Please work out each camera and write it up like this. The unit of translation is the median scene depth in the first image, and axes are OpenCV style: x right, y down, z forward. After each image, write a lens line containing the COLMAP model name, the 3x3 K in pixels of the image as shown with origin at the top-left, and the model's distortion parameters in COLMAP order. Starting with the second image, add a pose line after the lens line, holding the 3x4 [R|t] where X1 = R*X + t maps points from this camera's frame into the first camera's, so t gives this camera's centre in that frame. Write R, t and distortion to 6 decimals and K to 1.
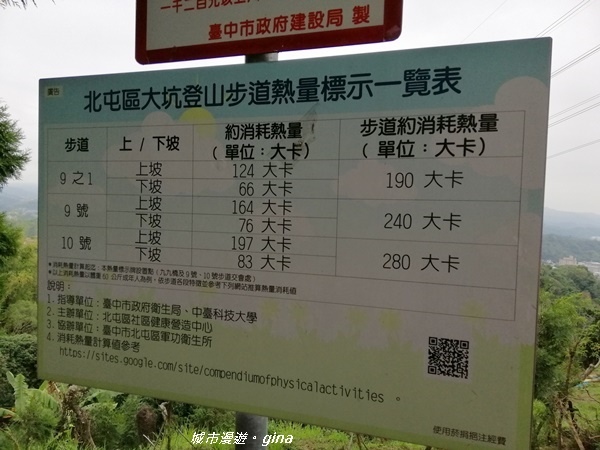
lens RADIAL K [[454.3, 0, 300.9], [0, 454.3, 225.3], [0, 0, 1]] dist [0.067387, -0.086583]
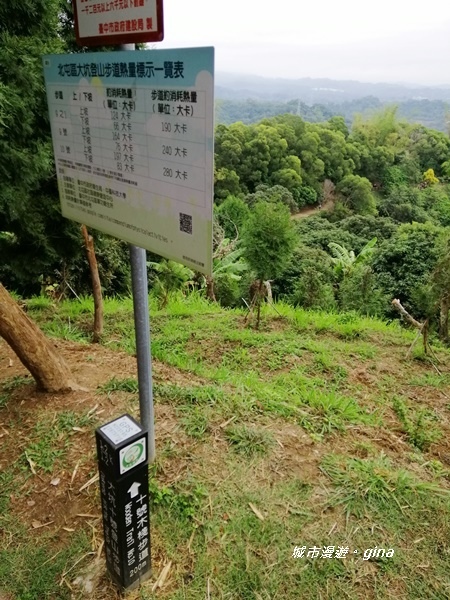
lens RADIAL K [[454.3, 0, 224.6], [0, 454.3, 301.2], [0, 0, 1]] dist [0.067387, -0.086583]
pose [[0.891581, 0.192098, -0.410100, 1.235125], [-0.023519, 0.923994, 0.381683, -0.149519], [0.452251, -0.330656, 0.828333, -0.632458]]
